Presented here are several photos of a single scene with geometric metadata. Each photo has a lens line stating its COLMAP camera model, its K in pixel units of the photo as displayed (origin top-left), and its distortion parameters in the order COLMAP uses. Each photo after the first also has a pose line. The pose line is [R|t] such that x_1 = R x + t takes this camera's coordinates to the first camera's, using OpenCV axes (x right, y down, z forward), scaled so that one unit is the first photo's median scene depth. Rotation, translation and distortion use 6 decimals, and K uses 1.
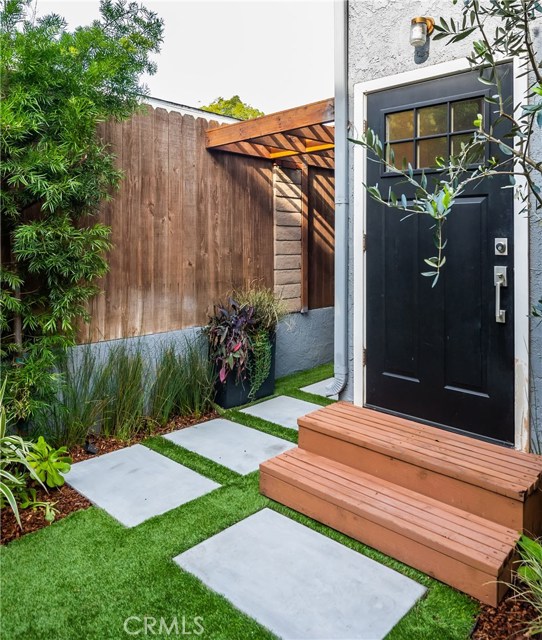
lens RADIAL K [[500.8, 0, 270.2], [0, 500.8, 228.9], [0, 0, 1]] dist [0.005153, -0.001298]
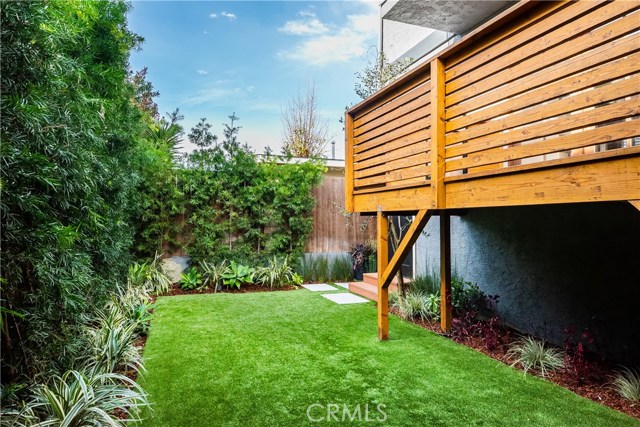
lens RADIAL K [[386.5, 0, 319.9], [0, 386.5, 215.4], [0, 0, 1]] dist [-0.000043, -0.000001]
pose [[0.902520, -0.010823, -0.430511, 0.924337], [0.012381, 0.999923, 0.000818, -0.020644], [0.430469, -0.006069, 0.902585, -1.487903]]
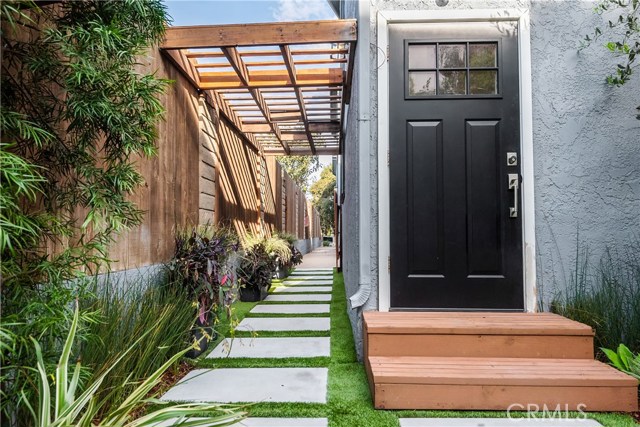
lens RADIAL K [[405.4, 0, 318.5], [0, 405.4, 215.6], [0, 0, 1]] dist [0.001610, -0.000065]
pose [[0.752186, 0.022579, 0.658563, -0.526564], [-0.006728, 0.999624, -0.026588, 0.186348], [-0.658916, 0.015568, 0.752055, 0.475798]]
